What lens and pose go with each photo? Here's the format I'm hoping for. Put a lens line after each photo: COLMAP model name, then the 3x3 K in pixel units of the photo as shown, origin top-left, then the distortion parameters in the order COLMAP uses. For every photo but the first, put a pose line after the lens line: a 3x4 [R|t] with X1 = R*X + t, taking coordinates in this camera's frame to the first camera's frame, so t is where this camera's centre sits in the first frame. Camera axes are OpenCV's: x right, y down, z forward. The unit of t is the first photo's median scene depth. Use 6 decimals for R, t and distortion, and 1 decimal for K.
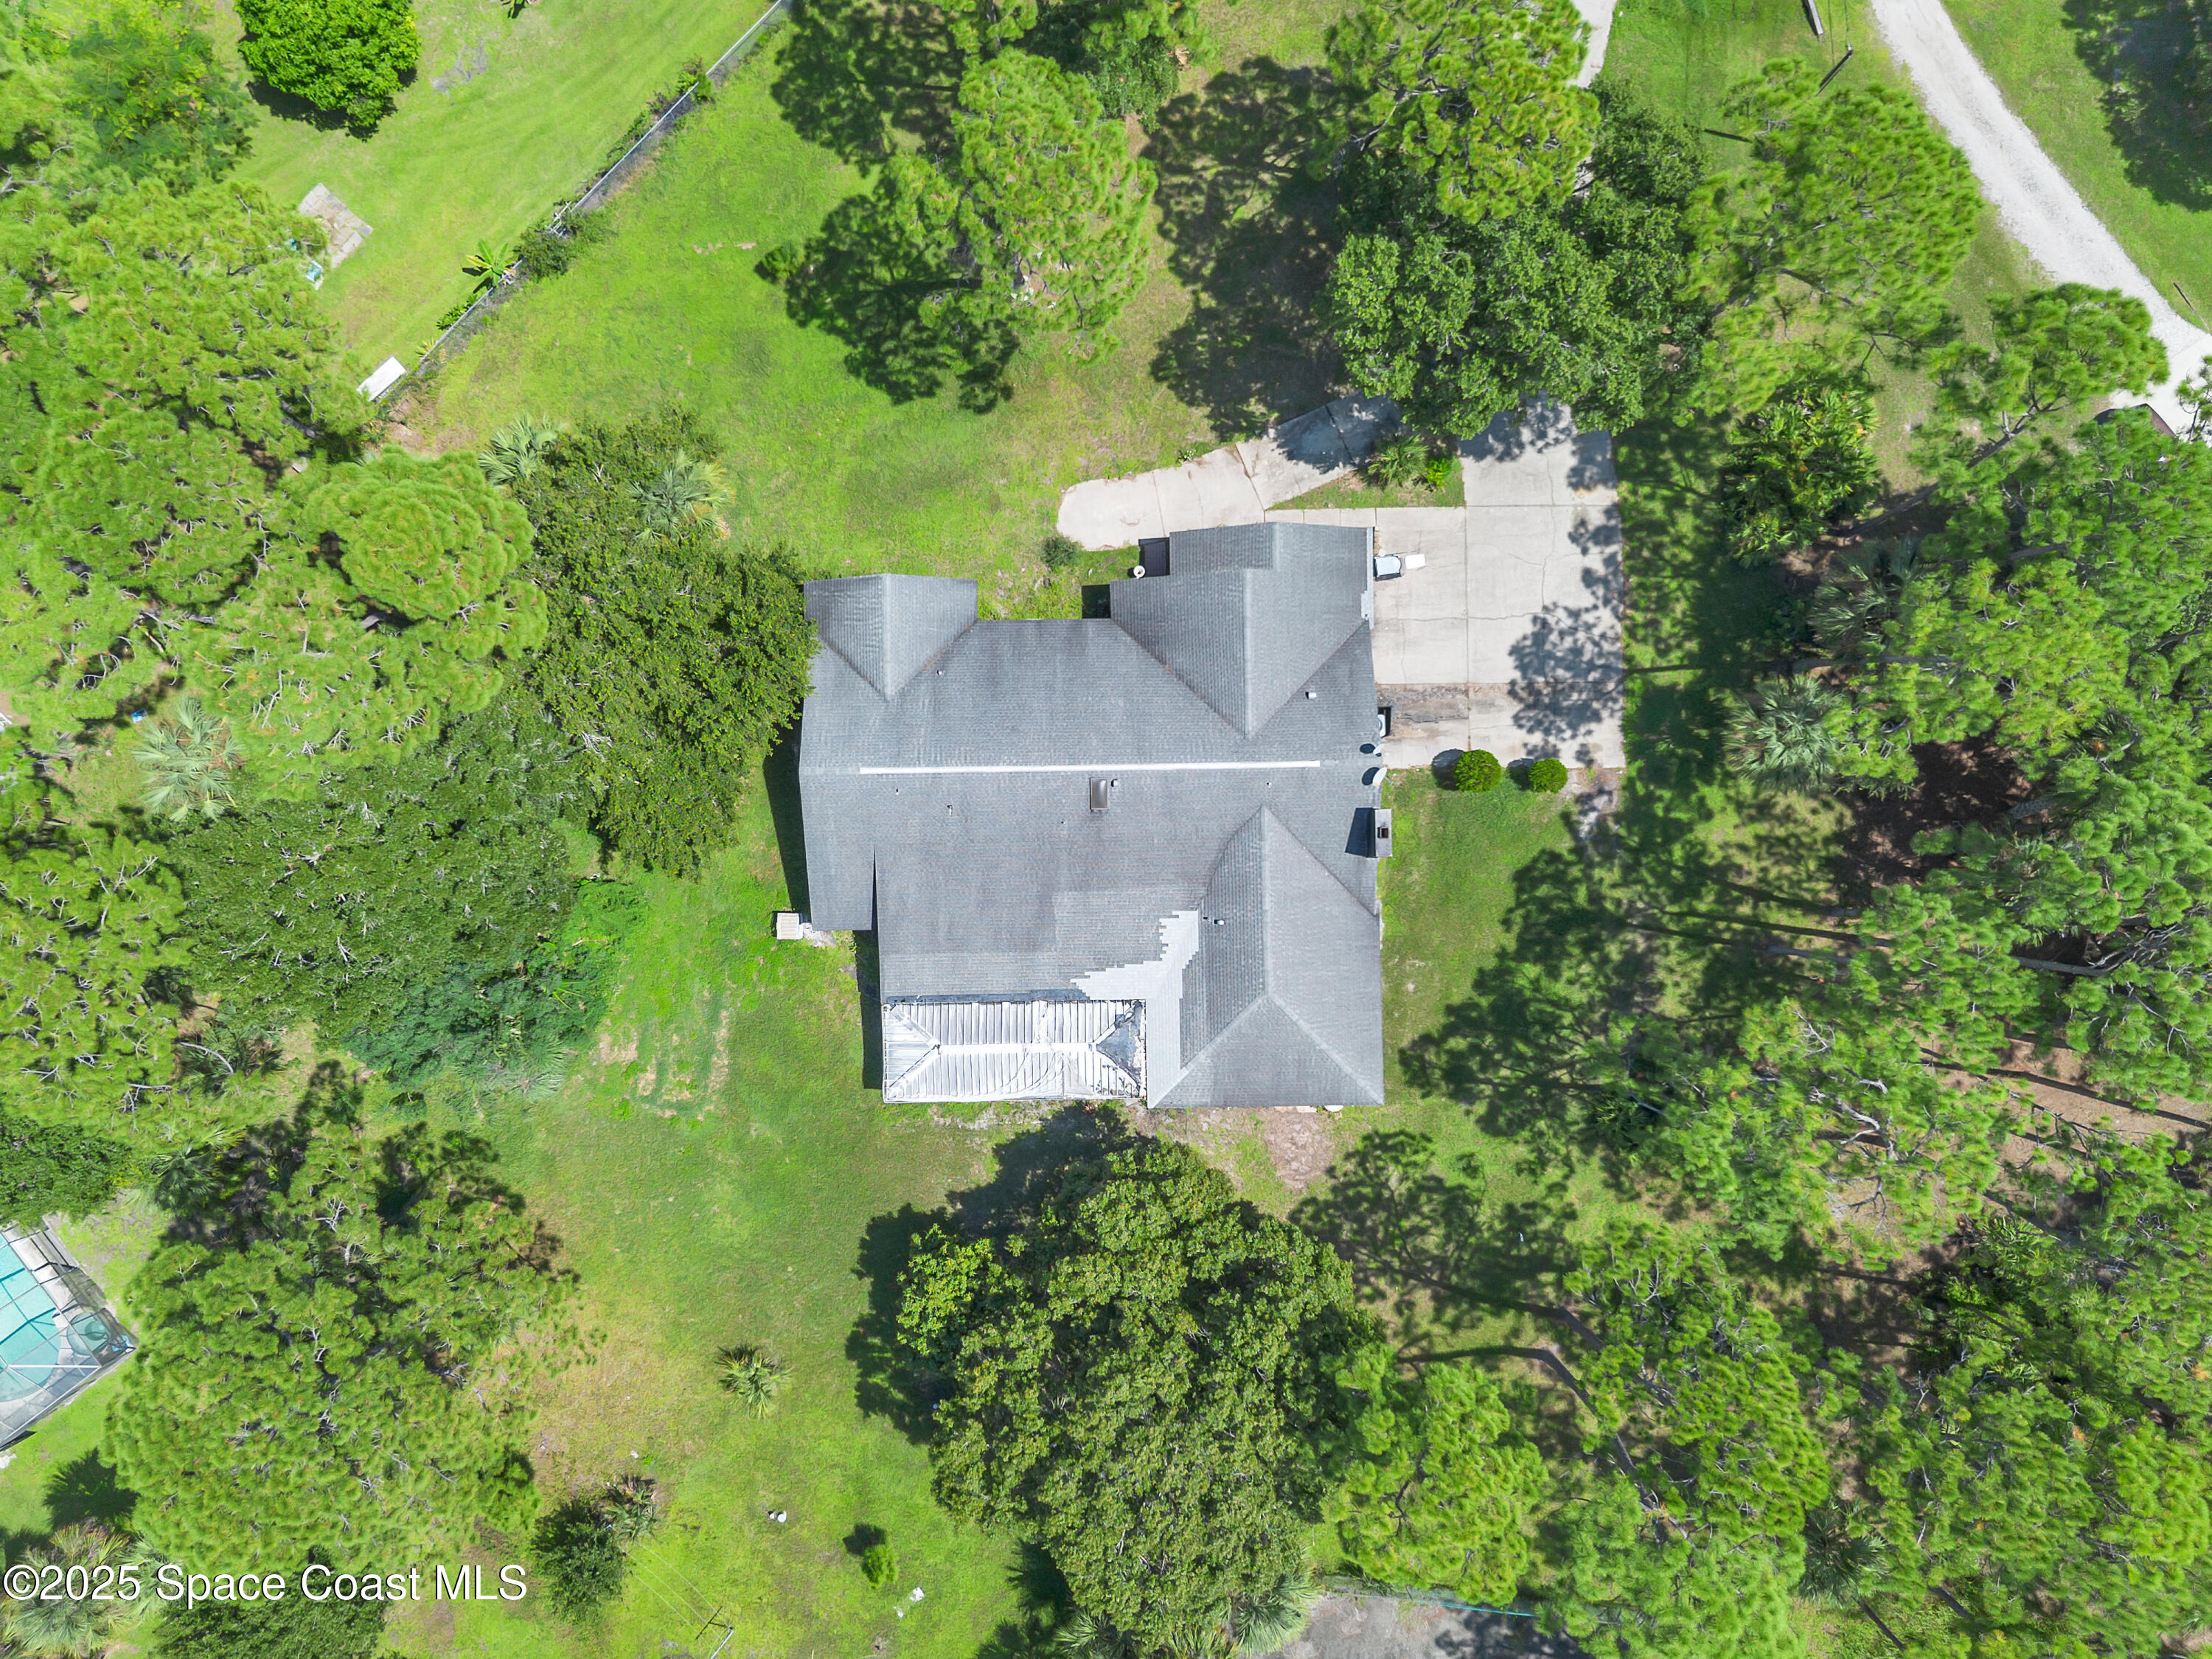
lens RADIAL K [[1555.7, 0, 1121.8], [0, 1555.7, 826.1], [0, 0, 1]] dist [-0.059582, 0.000218]
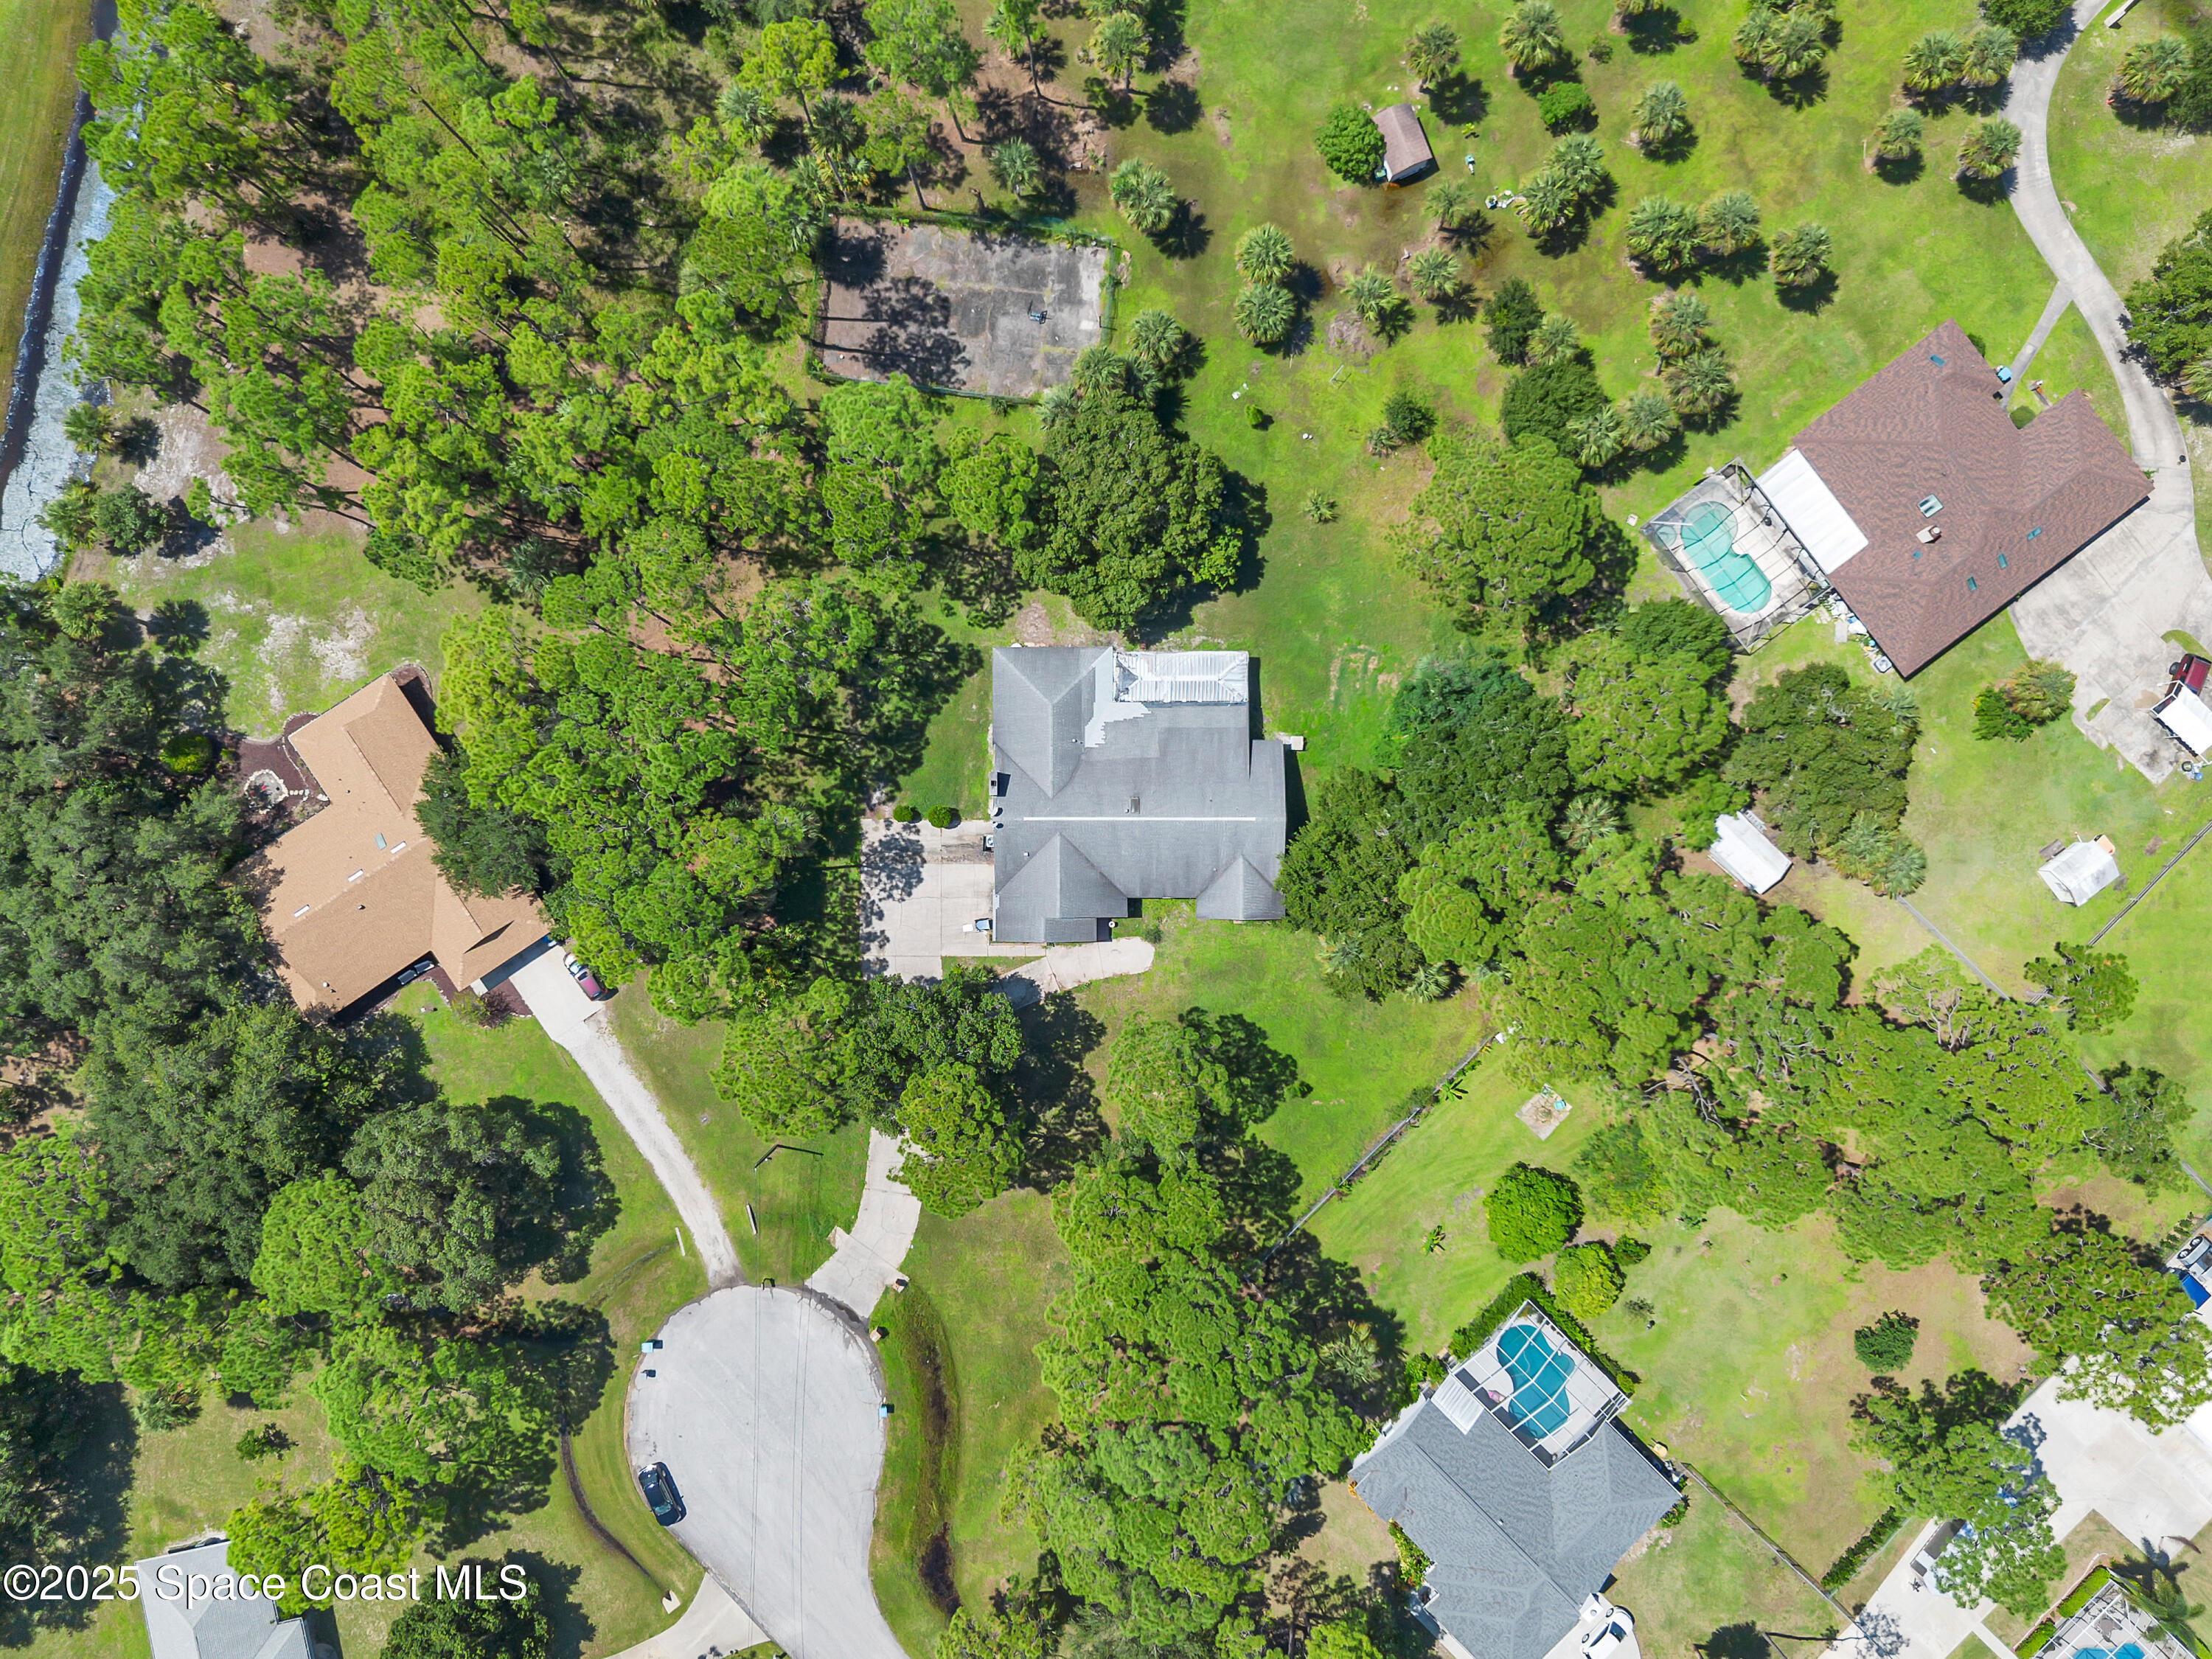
lens RADIAL K [[1555.7, 0, 1117.1], [0, 1555.7, 828.4], [0, 0, 1]] dist [-0.059582, 0.000218]
pose [[-0.999728, -0.014946, -0.017882, 0.042370], [0.014291, -0.999242, 0.036198, -0.117344], [-0.018409, 0.035933, 0.999185, -0.941801]]
